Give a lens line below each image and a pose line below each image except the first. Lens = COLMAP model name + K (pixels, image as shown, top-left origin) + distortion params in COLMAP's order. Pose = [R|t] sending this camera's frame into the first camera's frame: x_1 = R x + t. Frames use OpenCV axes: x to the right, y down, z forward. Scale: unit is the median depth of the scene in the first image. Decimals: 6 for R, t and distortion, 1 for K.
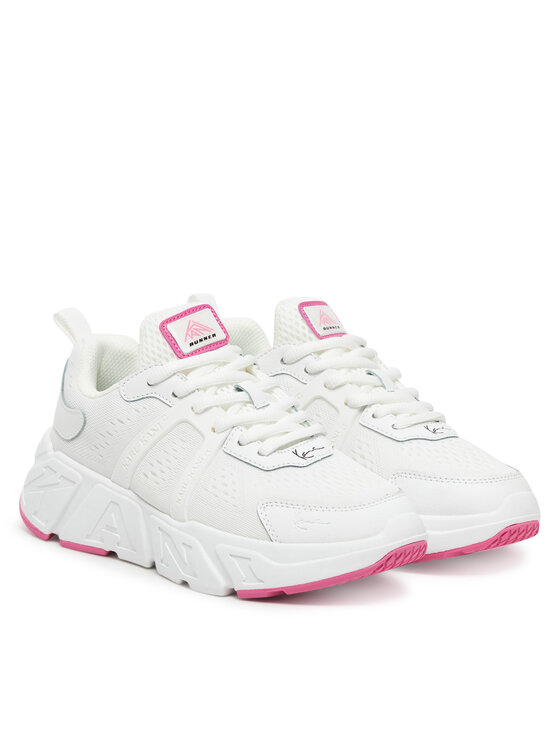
lens RADIAL K [[2195.6, 0, 280.0], [0, 2195.6, 373.0], [0, 0, 1]] dist [0.009782, 0.085719]
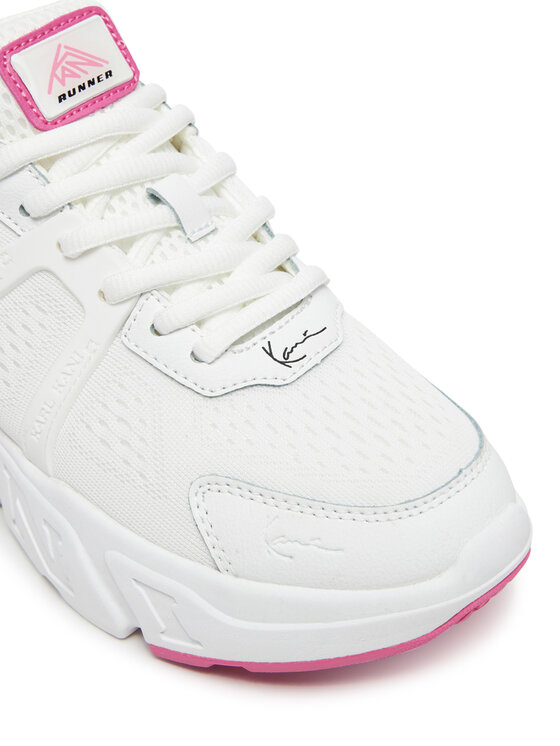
lens RADIAL K [[1323.0, 0, 280.0], [0, 1323.0, 373.0], [0, 0, 1]] dist [-0.207330, 0.331343]
pose [[0.999125, 0.010585, 0.040465, -0.002308], [-0.024974, 0.927037, 0.374138, -0.068322], [-0.033553, -0.374821, 0.926490, 0.715535]]
